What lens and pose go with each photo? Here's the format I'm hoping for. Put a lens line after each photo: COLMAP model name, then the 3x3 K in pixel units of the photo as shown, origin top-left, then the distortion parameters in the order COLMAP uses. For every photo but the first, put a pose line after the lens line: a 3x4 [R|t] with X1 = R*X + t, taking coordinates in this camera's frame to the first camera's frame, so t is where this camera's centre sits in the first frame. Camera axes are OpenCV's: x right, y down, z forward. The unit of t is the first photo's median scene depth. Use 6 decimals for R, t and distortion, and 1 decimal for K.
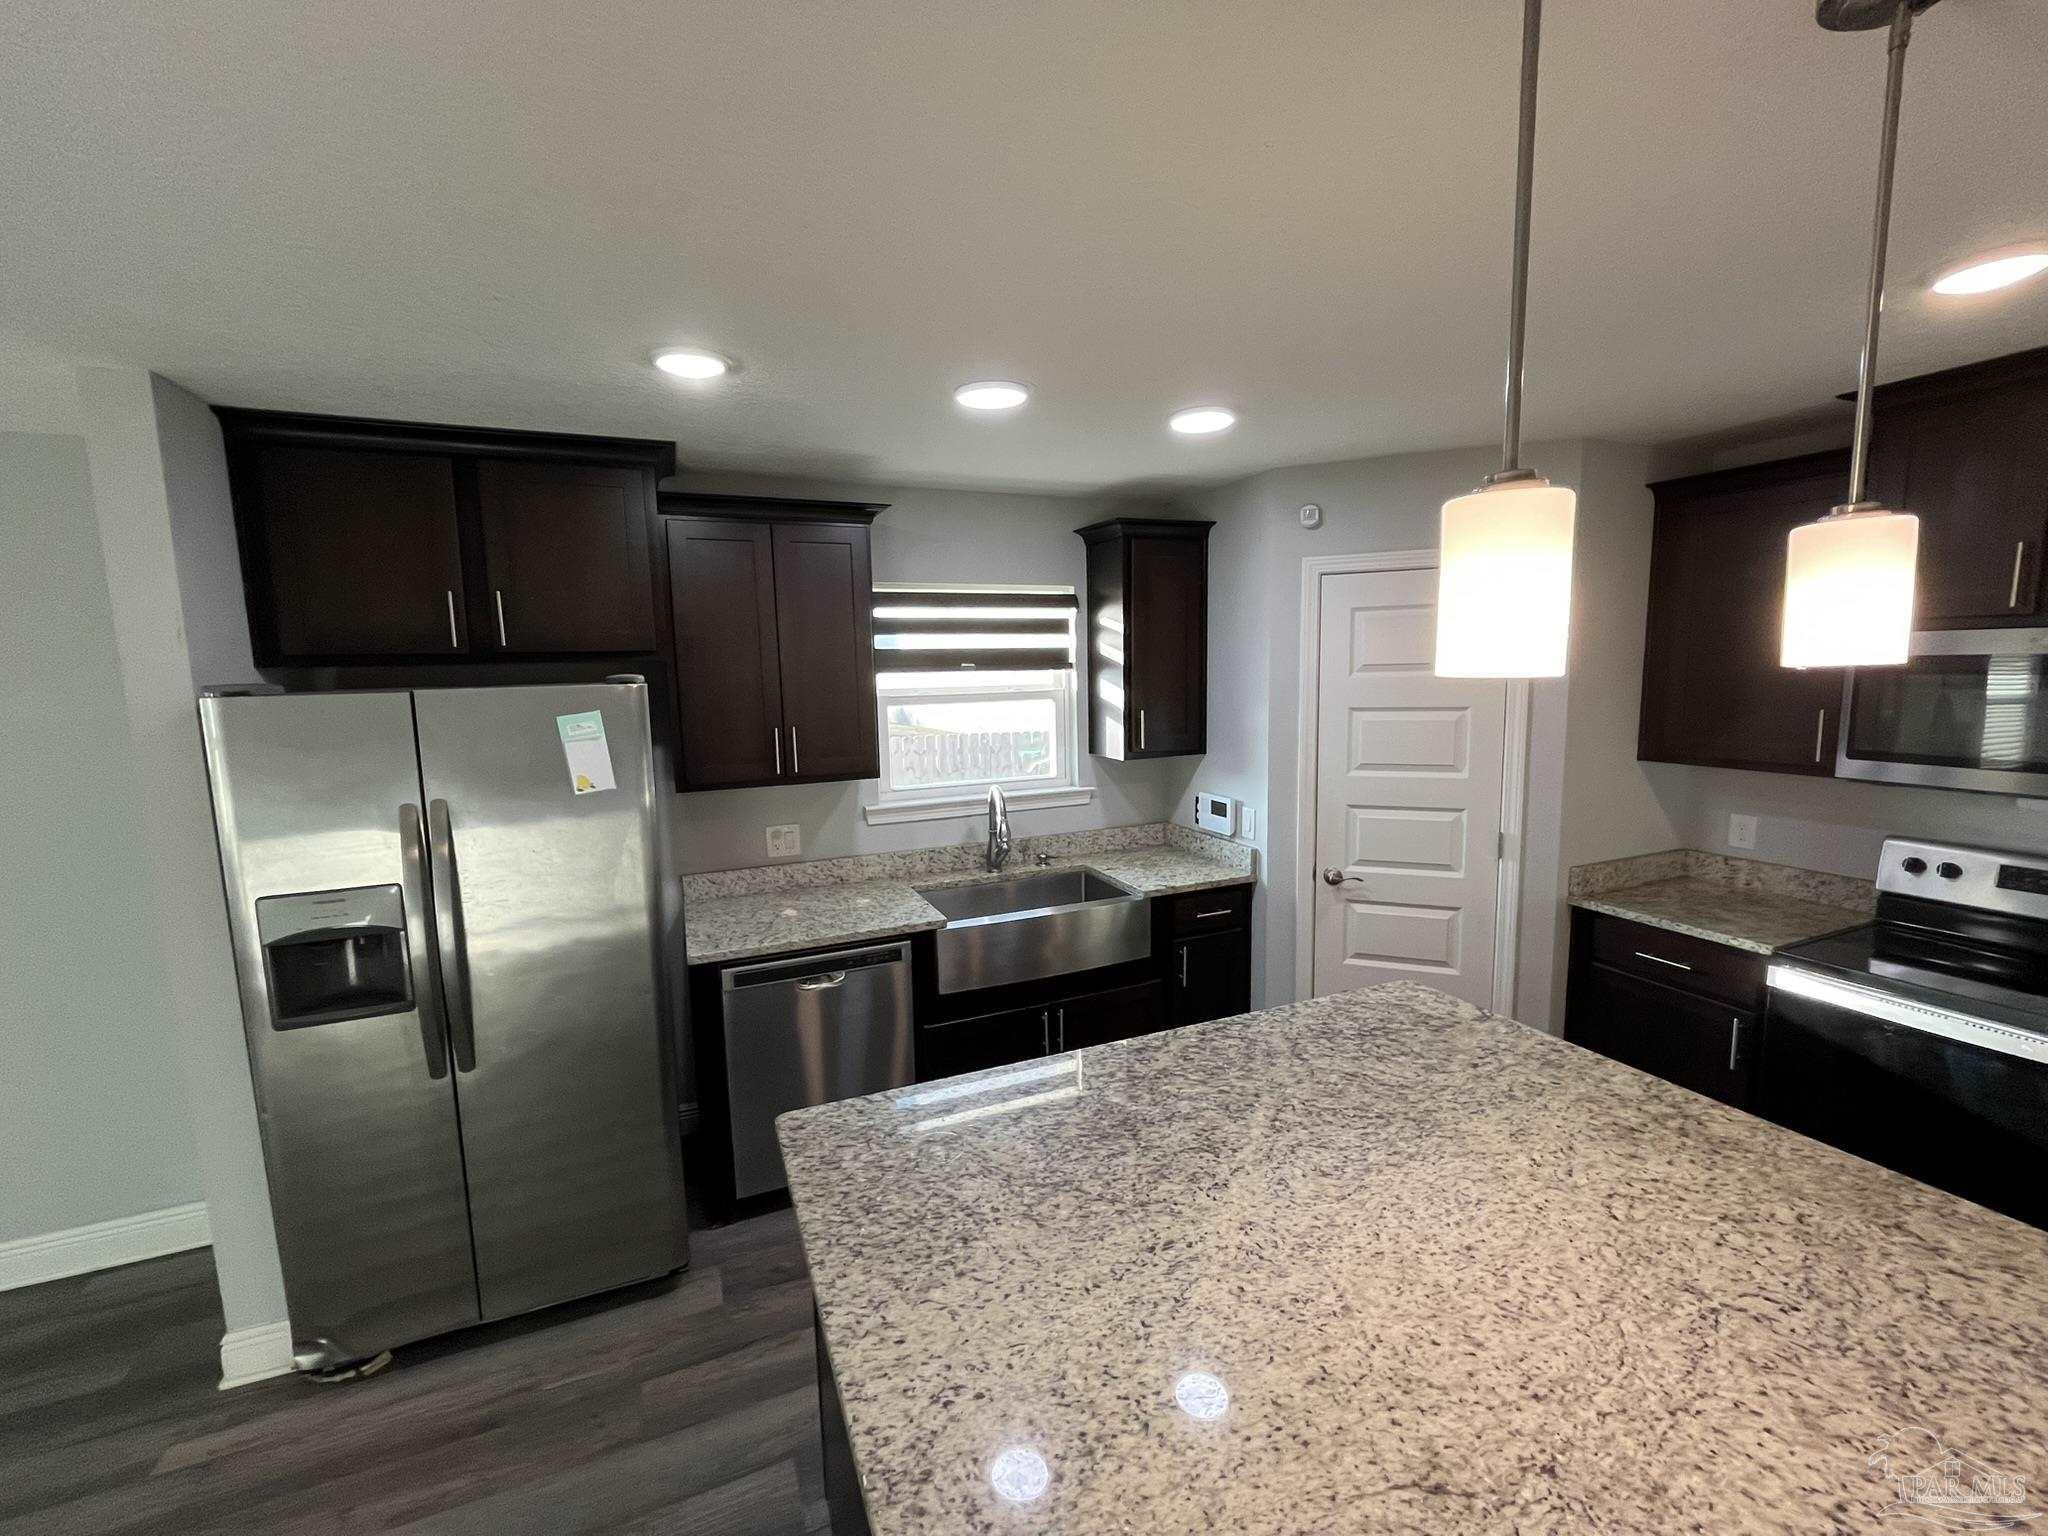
lens RADIAL K [[835.8, 0, 1020.8], [0, 835.8, 765.7], [0, 0, 1]] dist [-0.000389, -0.000435]
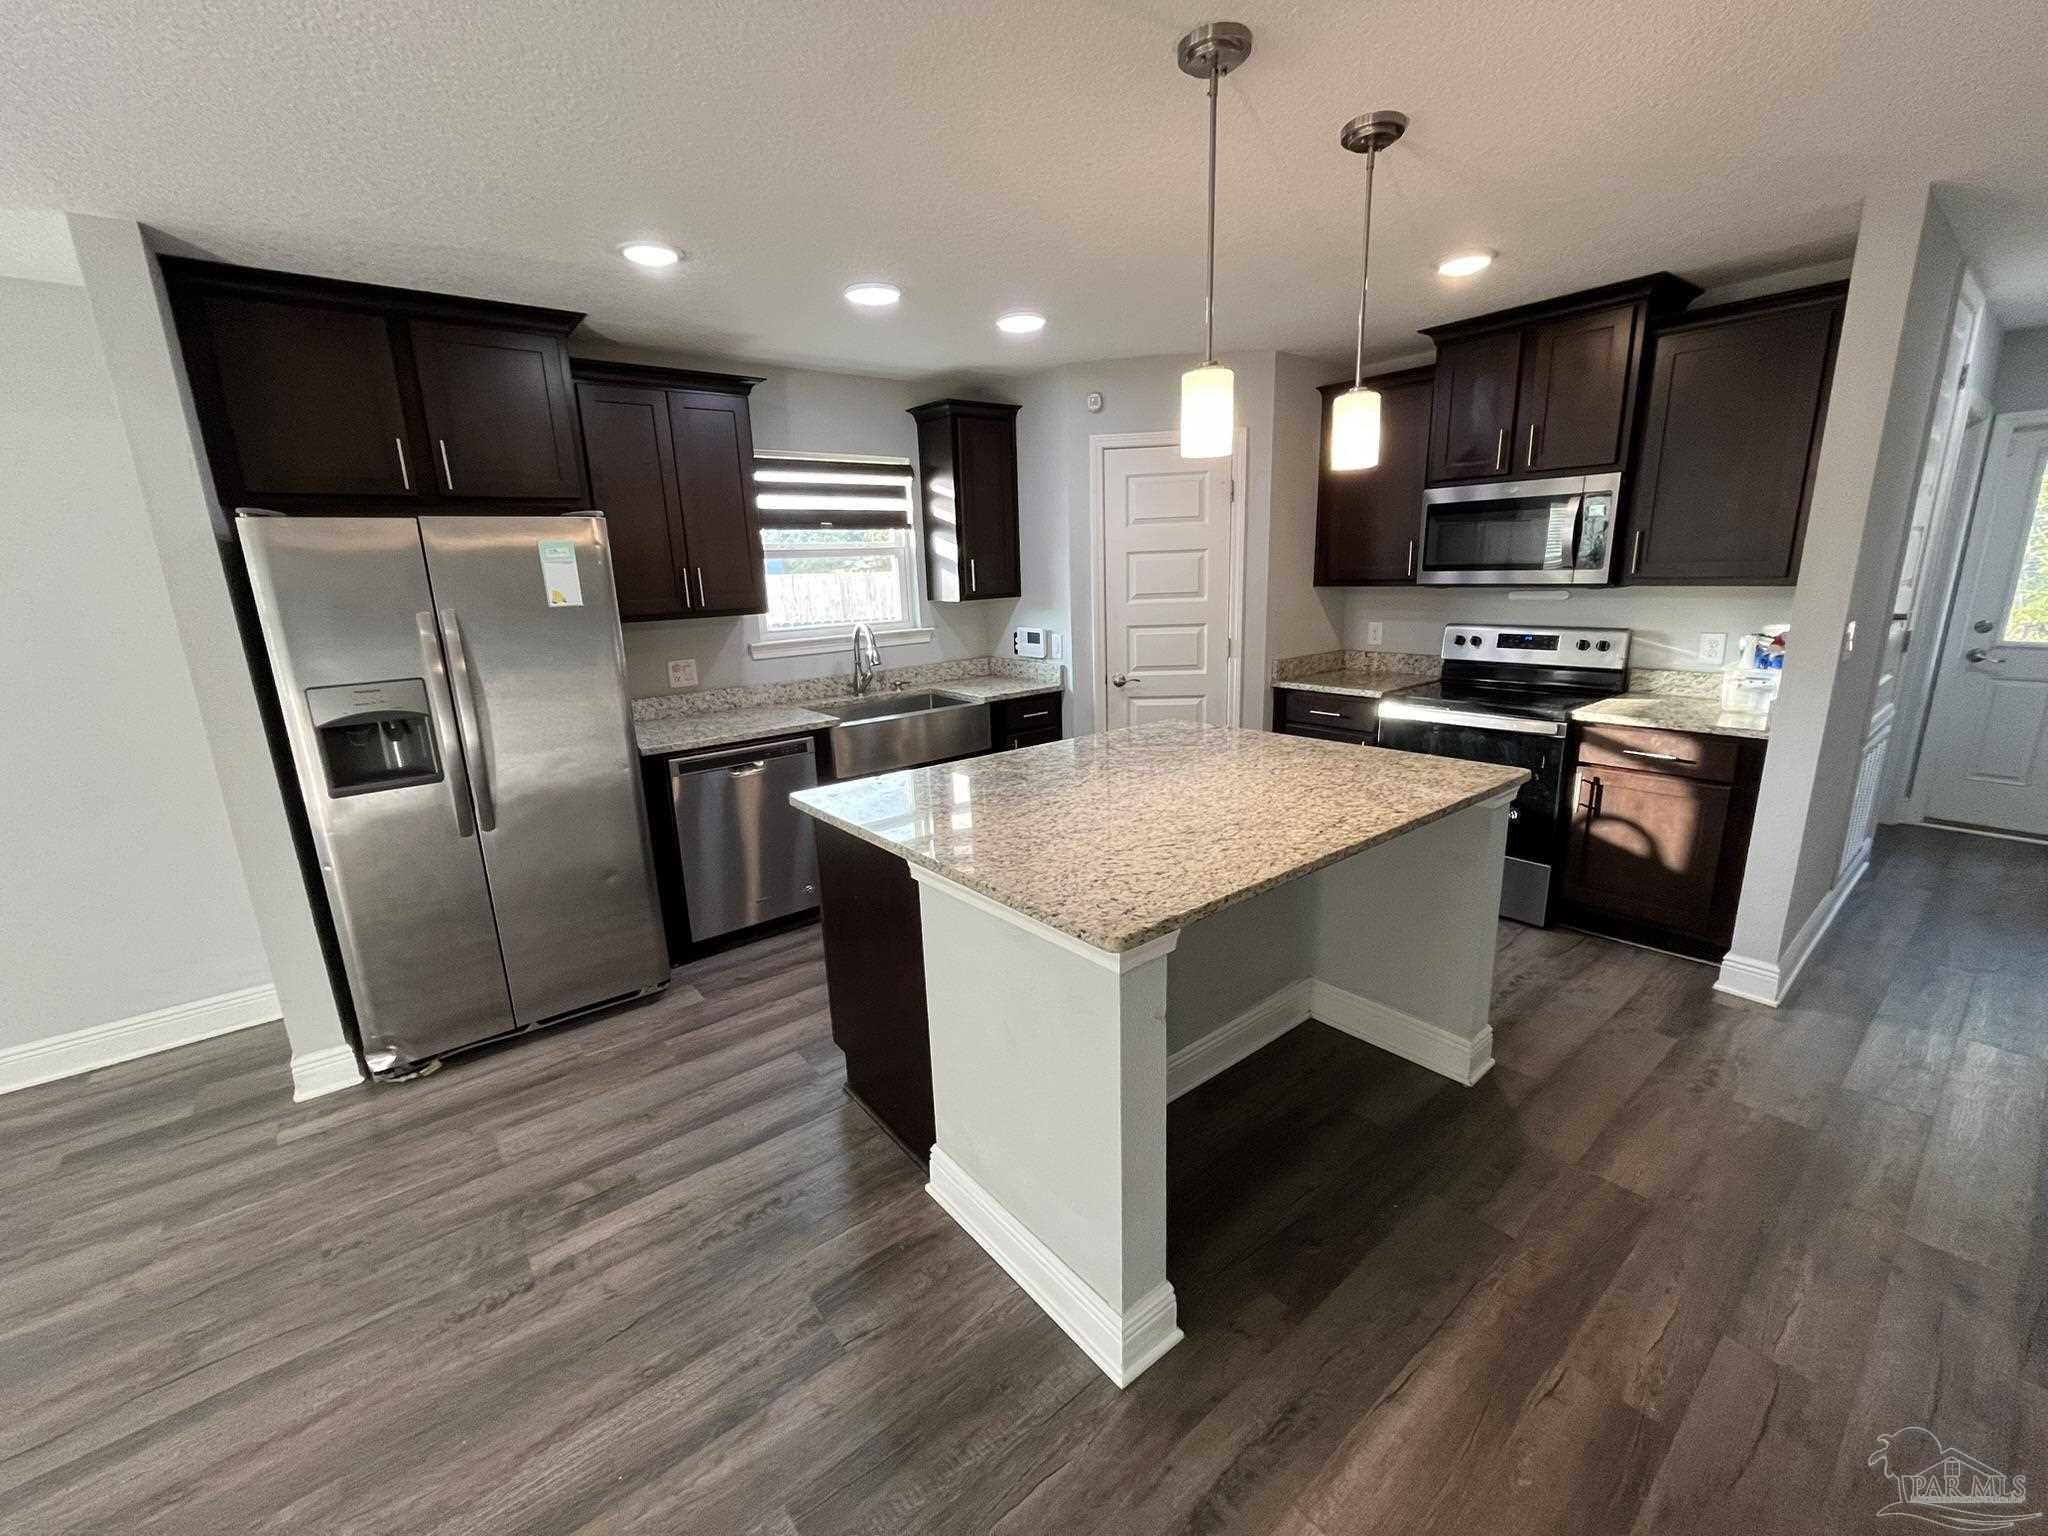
lens RADIAL K [[835.8, 0, 1020.8], [0, 835.8, 765.7], [0, 0, 1]] dist [-0.000389, -0.000435]
pose [[0.964394, -0.073510, 0.254050, -0.144187], [0.045671, 0.992454, 0.113797, 0.115559], [-0.260498, -0.098143, 0.960473, -0.294011]]
